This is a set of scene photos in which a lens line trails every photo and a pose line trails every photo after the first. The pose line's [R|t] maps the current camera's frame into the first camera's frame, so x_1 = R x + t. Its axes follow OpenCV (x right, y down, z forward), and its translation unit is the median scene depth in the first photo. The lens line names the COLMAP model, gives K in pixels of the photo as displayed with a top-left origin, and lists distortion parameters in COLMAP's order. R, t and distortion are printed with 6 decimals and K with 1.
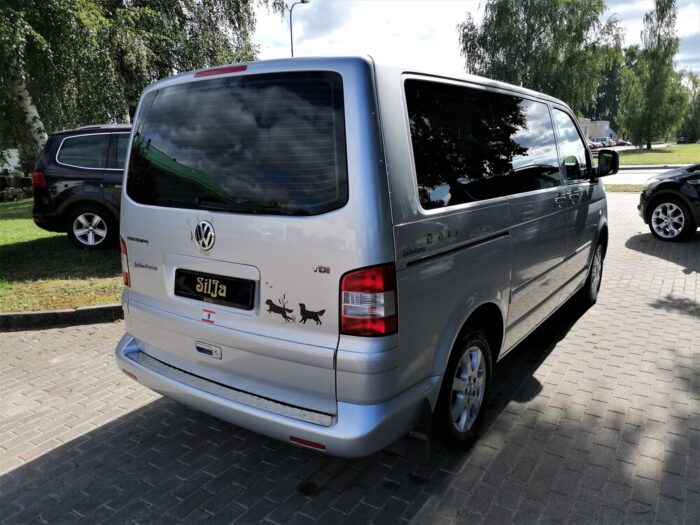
lens RADIAL K [[533.3, 0, 350.0], [0, 533.3, 262.5], [0, 0, 1]] dist [0.008987, 0.002086]
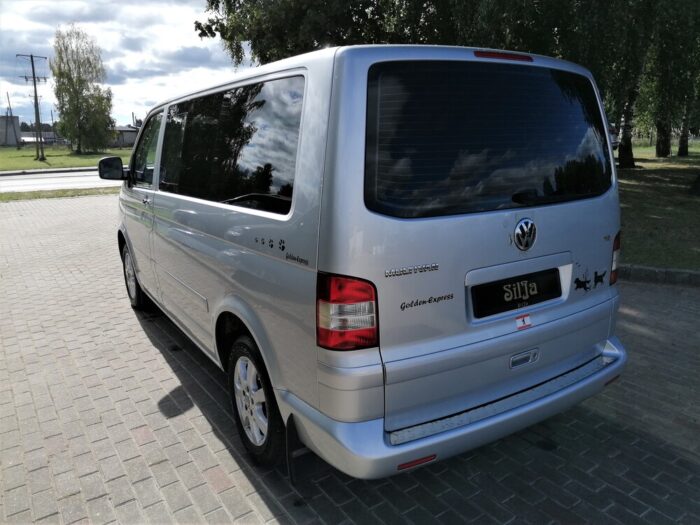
lens RADIAL K [[551.8, 0, 350.2], [0, 551.8, 280.1], [0, 0, 1]] dist [0.001901, -0.003073]
pose [[0.375124, -0.208789, 0.903155, -1.056510], [0.212096, 0.967790, 0.135637, -0.139809], [-0.902384, 0.140674, 0.407325, 0.753641]]
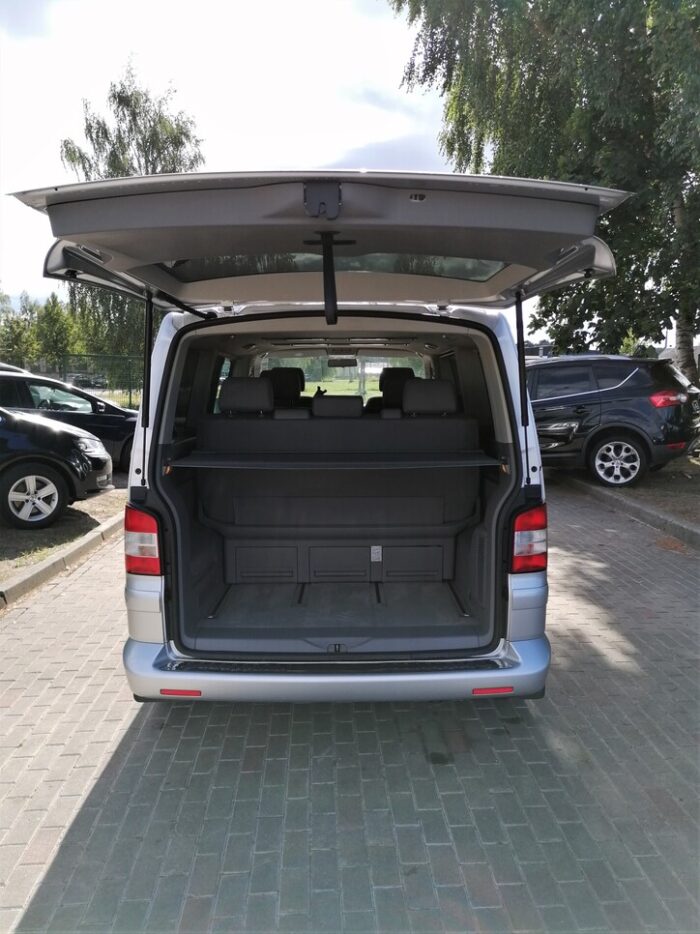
lens RADIAL K [[744.5, 0, 350.0], [0, 744.5, 467.0], [0, 0, 1]] dist [0.029228, 0.002426]
pose [[0.803999, -0.051635, 0.592385, -0.822804], [0.107432, 0.992442, -0.059303, -0.012463], [-0.584846, 0.111321, 0.803469, -0.001165]]
